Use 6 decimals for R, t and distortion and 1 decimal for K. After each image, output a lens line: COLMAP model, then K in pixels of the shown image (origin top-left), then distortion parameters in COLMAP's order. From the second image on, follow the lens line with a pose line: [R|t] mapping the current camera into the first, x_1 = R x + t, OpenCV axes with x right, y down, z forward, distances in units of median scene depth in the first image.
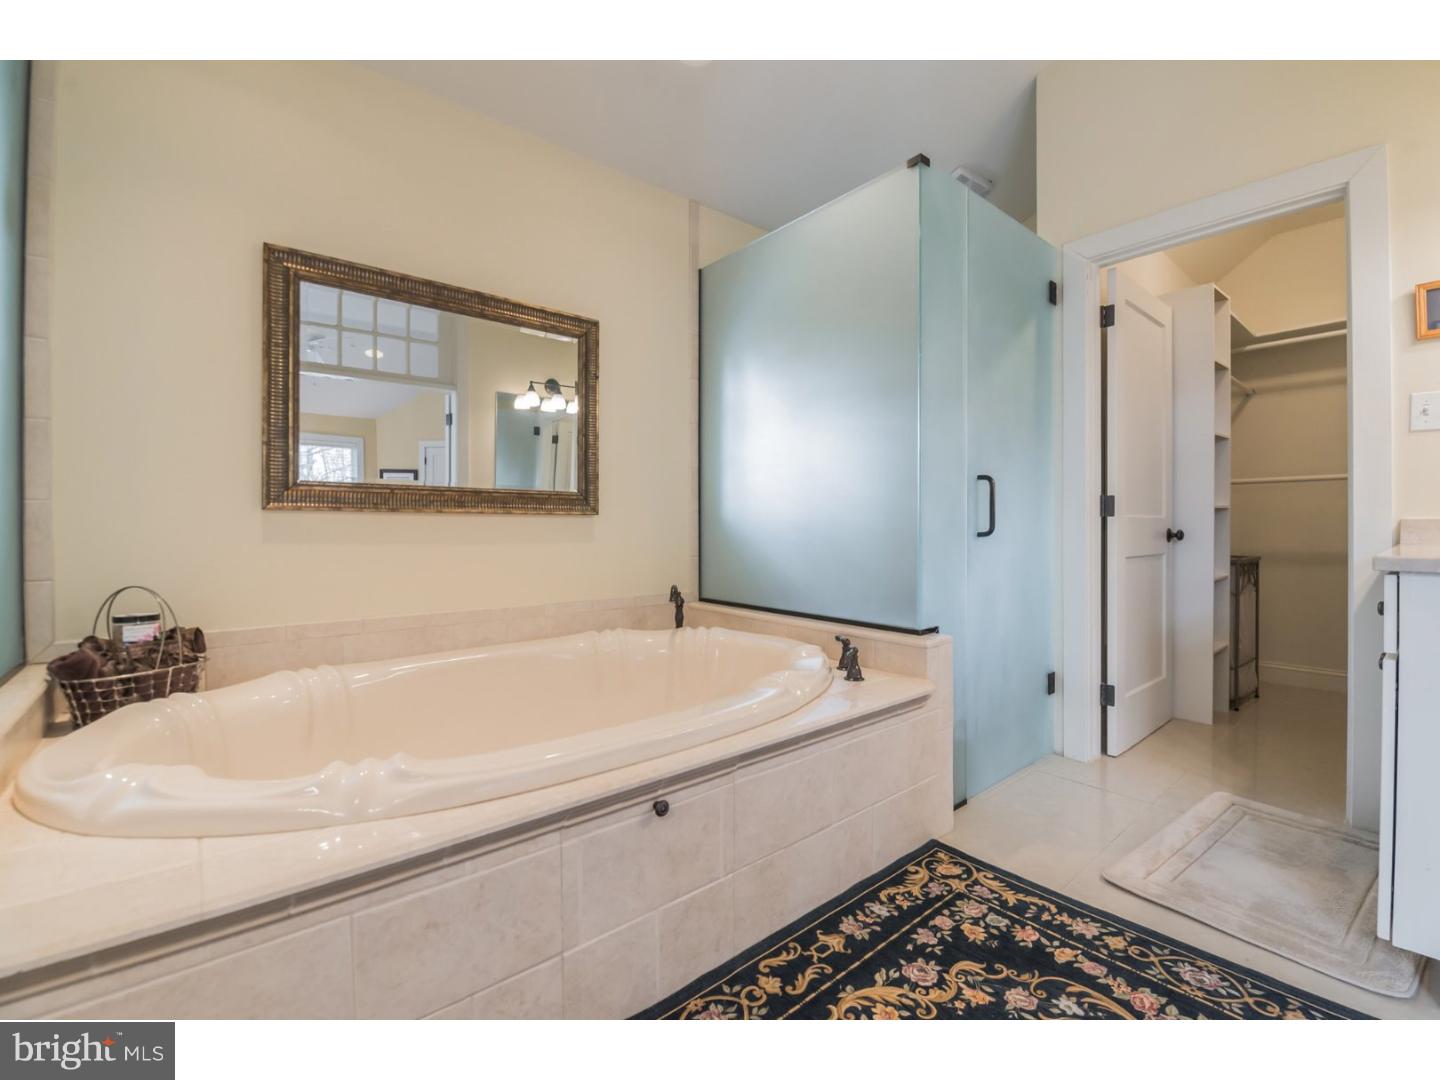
lens RADIAL K [[632.9, 0, 721.4], [0, 632.9, 530.7], [0, 0, 1]] dist [-0.010009, -0.000830]
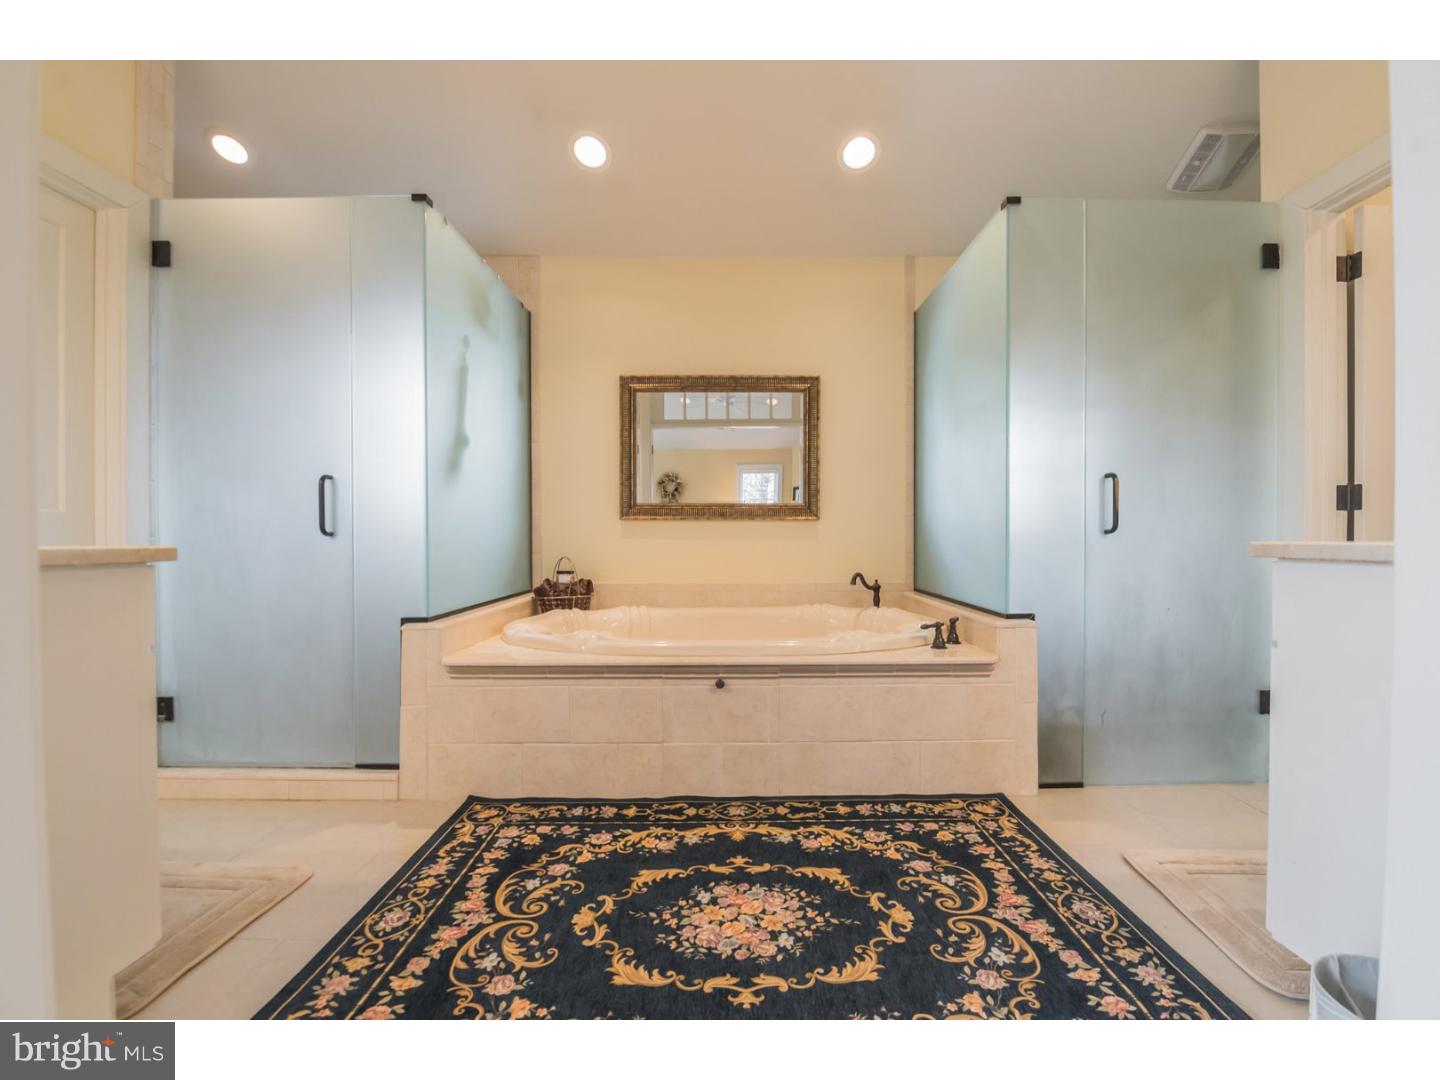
lens RADIAL K [[632.7, 0, 713.0], [0, 632.7, 543.2], [0, 0, 1]] dist [-0.002690, -0.000638]
pose [[0.753053, 0.006293, -0.657930, 0.755141], [-0.002295, 0.999973, 0.006937, 0.024098], [0.657956, -0.003715, 0.753047, -0.244112]]
